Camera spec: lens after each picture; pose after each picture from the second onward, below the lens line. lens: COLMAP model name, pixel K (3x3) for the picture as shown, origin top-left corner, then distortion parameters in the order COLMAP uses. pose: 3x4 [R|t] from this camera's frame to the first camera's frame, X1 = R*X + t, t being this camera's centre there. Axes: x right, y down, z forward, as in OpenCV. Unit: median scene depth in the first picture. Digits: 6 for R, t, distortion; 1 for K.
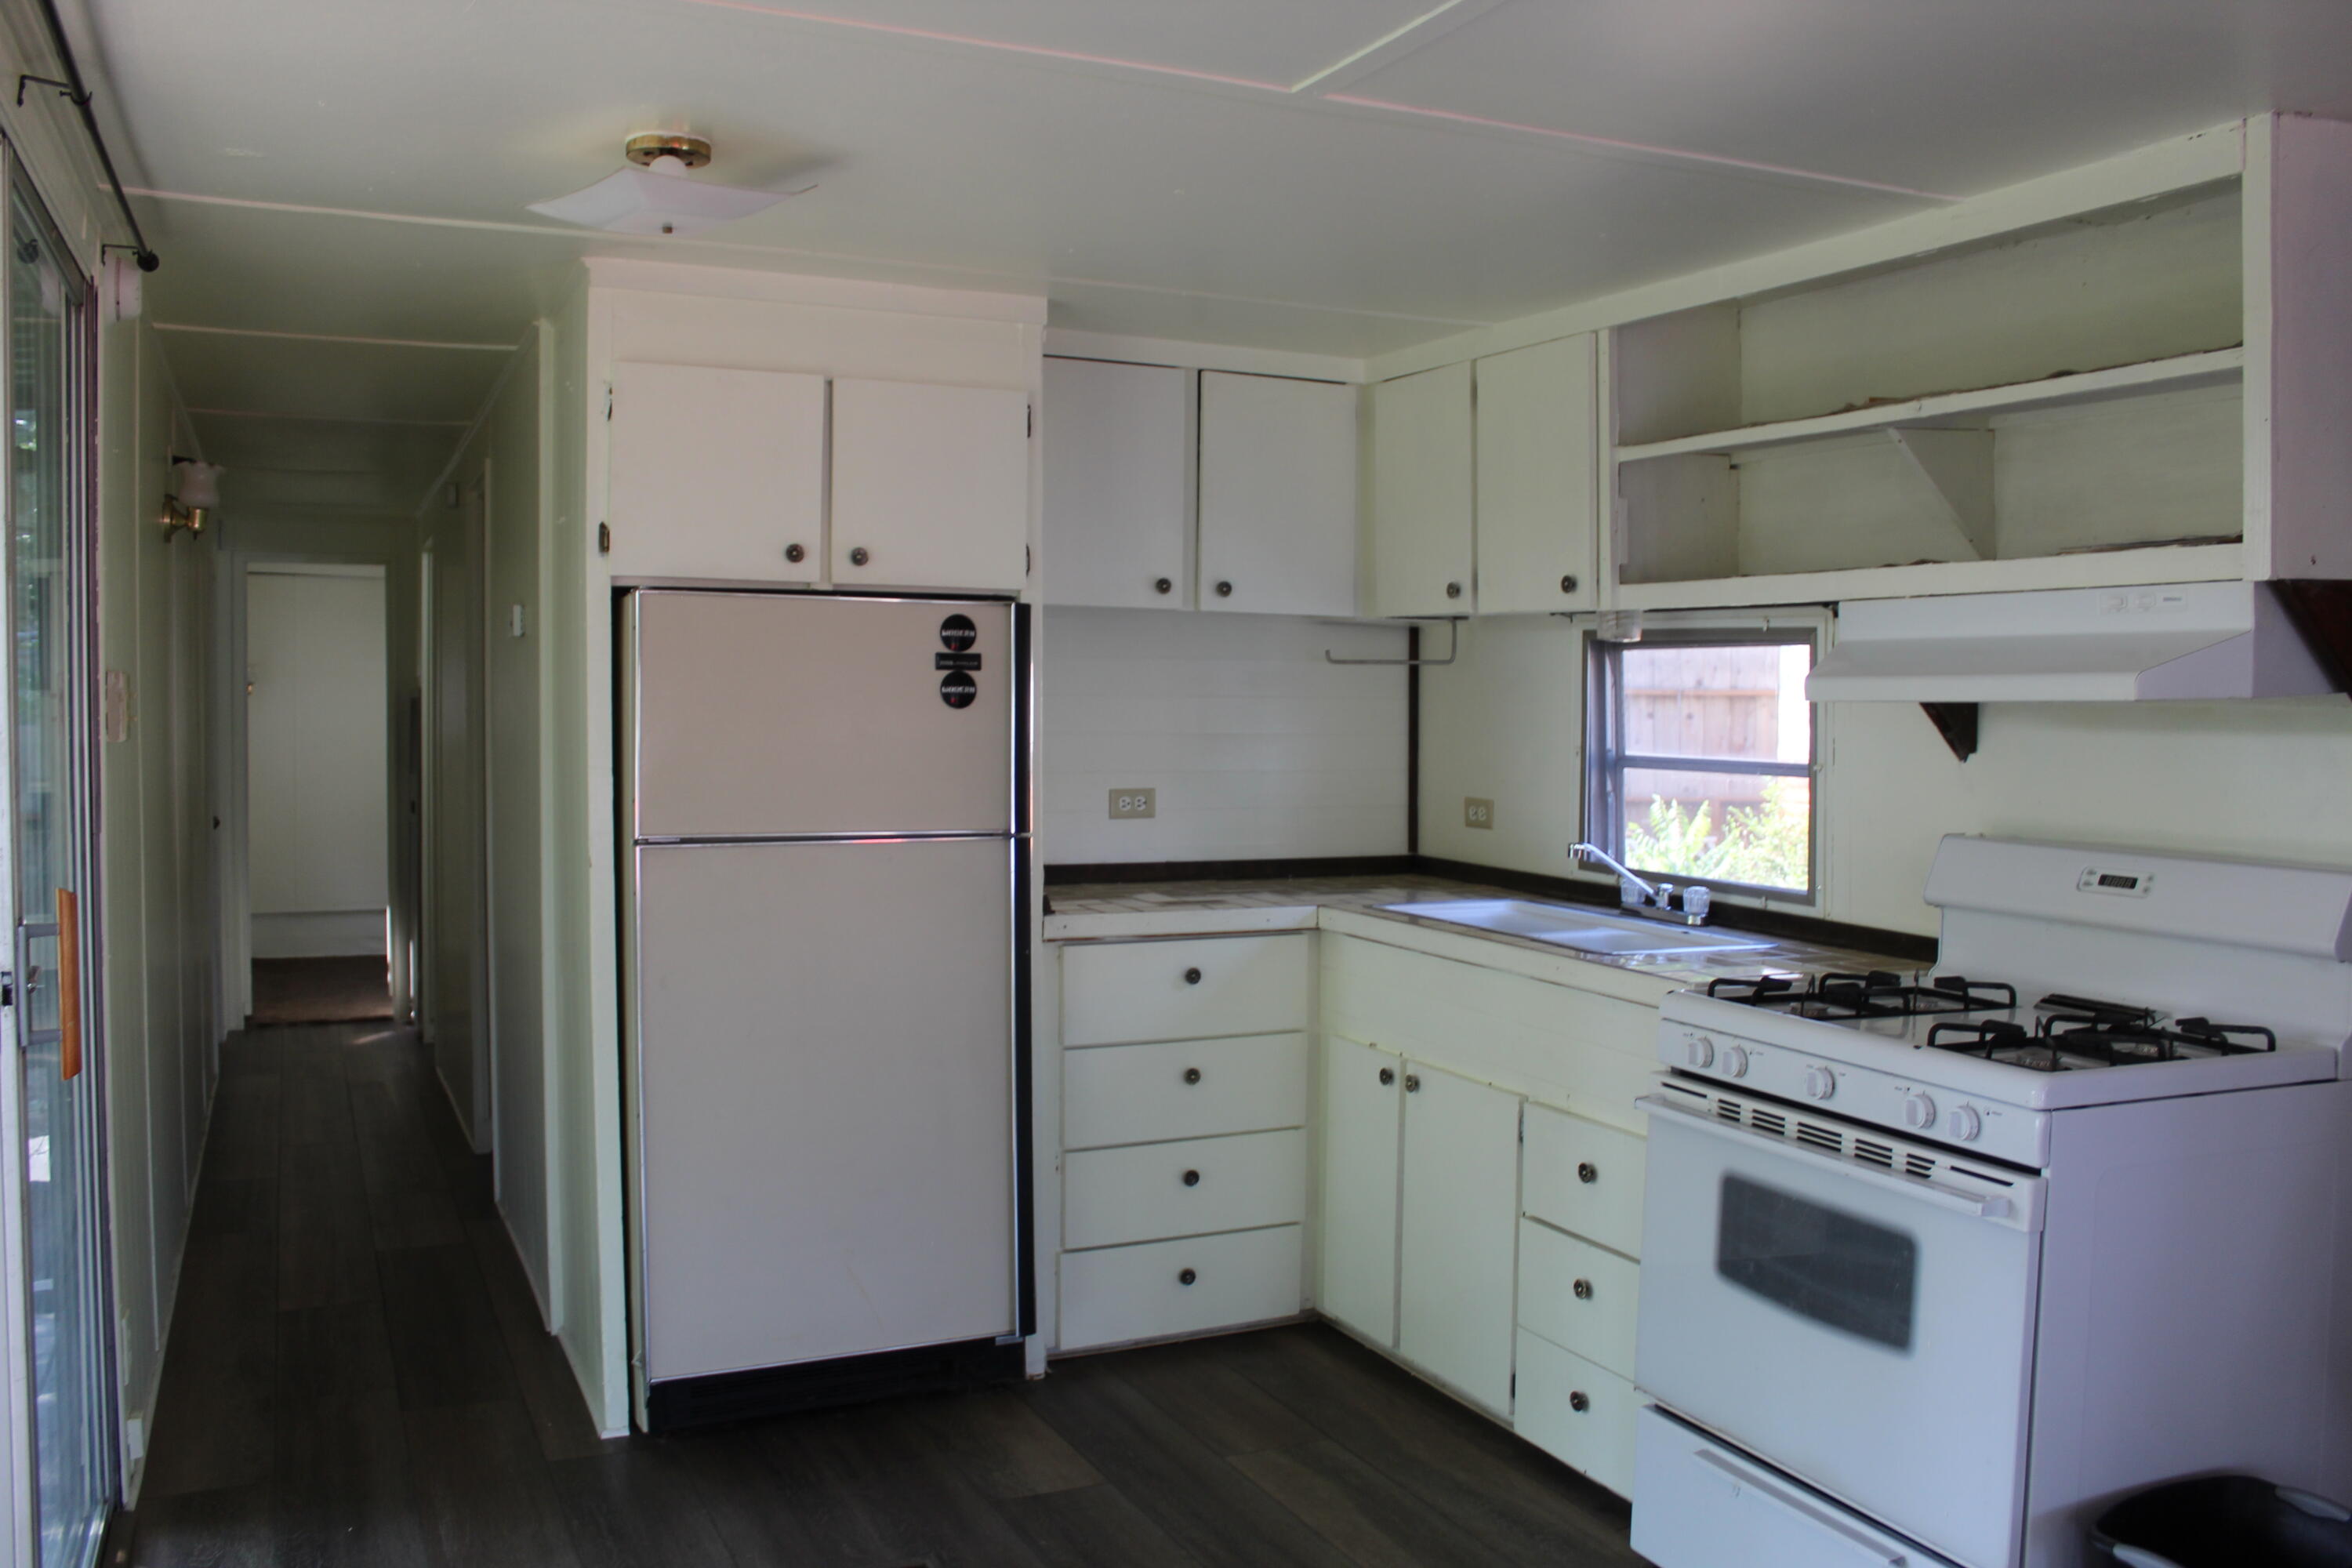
lens RADIAL K [[1958.7, 0, 1219.7], [0, 1958.7, 762.3], [0, 0, 1]] dist [-0.174990, 0.150842]
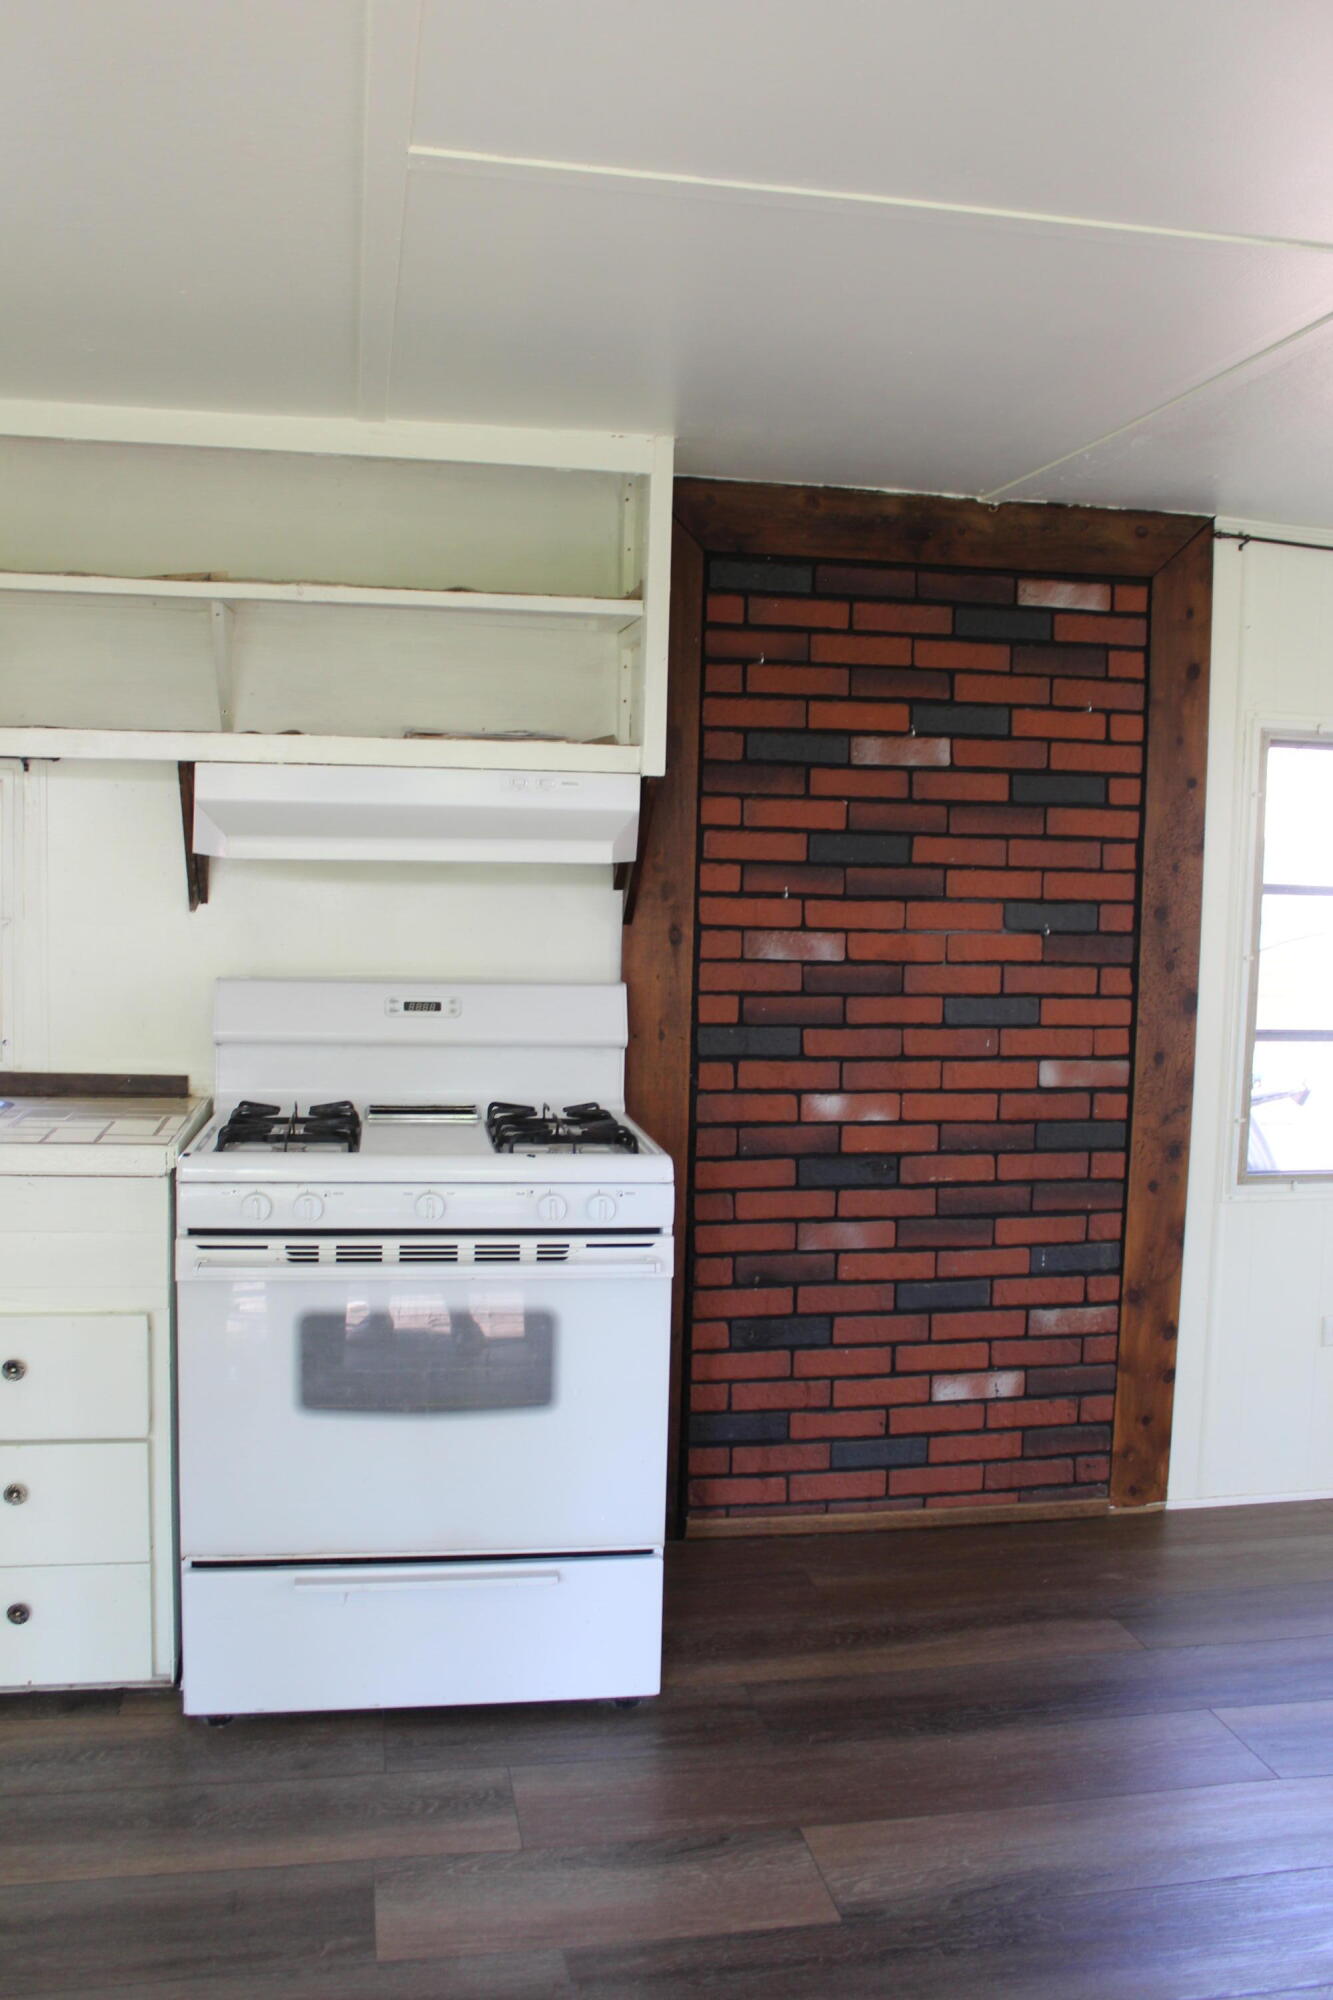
lens RADIAL K [[1665.5, 0, 666.5], [0, 1665.5, 1000.0], [0, 0, 1]] dist [-0.174990, 0.150842]
pose [[0.253772, -0.075635, 0.964302, -0.540560], [0.008169, 0.997070, 0.076055, -0.022475], [-0.967230, -0.011423, 0.253646, 0.592320]]
